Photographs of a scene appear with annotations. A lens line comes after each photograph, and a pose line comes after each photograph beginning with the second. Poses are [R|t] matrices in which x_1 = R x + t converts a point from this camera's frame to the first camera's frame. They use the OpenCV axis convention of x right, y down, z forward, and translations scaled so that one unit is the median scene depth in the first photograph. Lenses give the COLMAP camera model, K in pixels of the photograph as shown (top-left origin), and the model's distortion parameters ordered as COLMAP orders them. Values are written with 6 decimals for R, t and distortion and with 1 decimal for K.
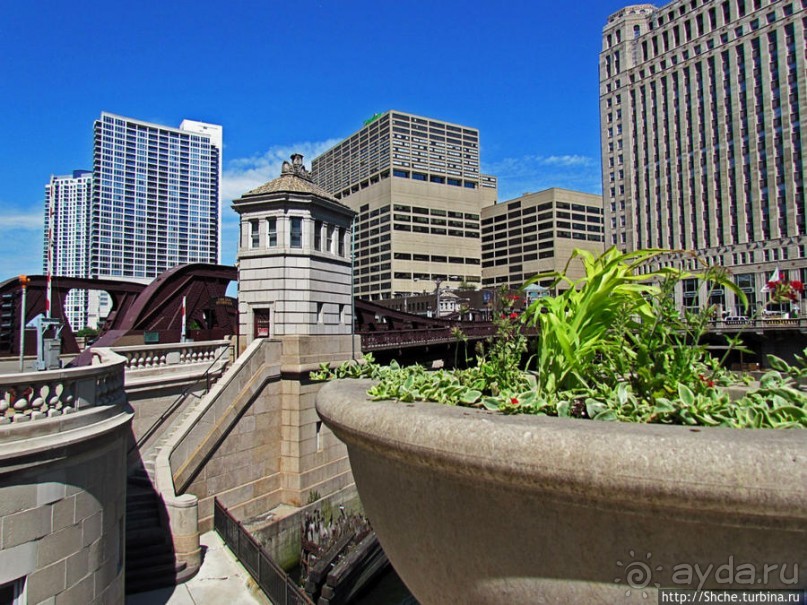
lens RADIAL K [[571.7, 0, 402.5], [0, 571.7, 294.6], [0, 0, 1]] dist [0.022604, -0.002711]
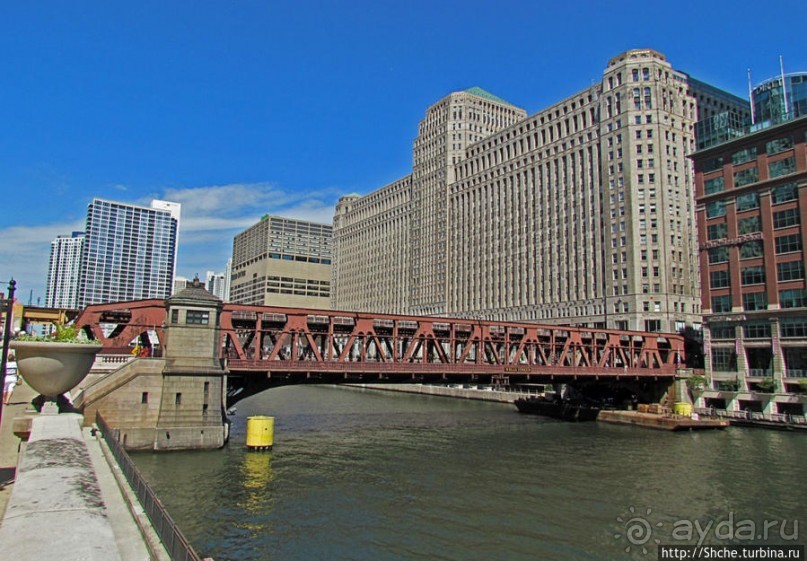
lens RADIAL K [[588.1, 0, 403.5], [0, 588.1, 280.5], [0, 0, 1]] dist [0.001501, 0.007024]
pose [[0.999321, 0.034642, -0.012564, 0.258717], [-0.035451, 0.996836, -0.071141, -0.029240], [0.010060, 0.071538, 0.997387, -0.416334]]
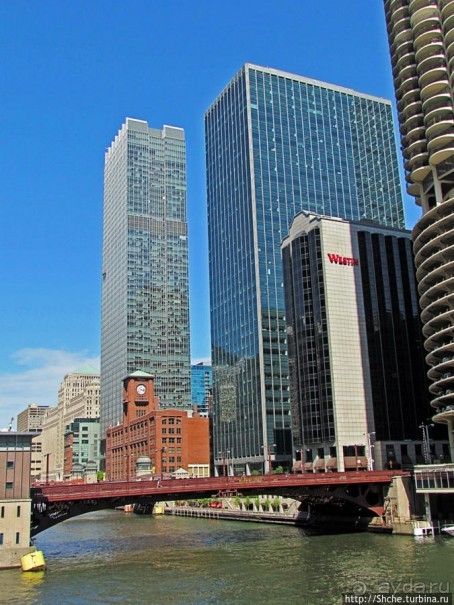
lens RADIAL K [[669.1, 0, 227.0], [0, 669.1, 302.5], [0, 0, 1]] dist [-0.067308, 0.002997]
pose [[0.993394, -0.047881, -0.104289, 0.877289], [0.026137, 0.979314, -0.200653, -0.103709], [0.111739, 0.196602, 0.974096, -1.433020]]
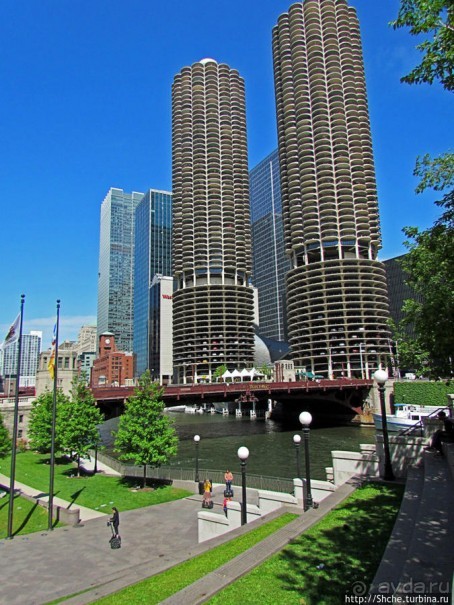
lens RADIAL K [[433.3, 0, 227.0], [0, 433.3, 302.5], [0, 0, 1]] dist [-0.024571, 0.001778]
pose [[0.997885, -0.021028, -0.061508, 1.053233], [0.013054, 0.991782, -0.127271, -0.123035], [0.063679, 0.126199, 0.989959, -1.683862]]
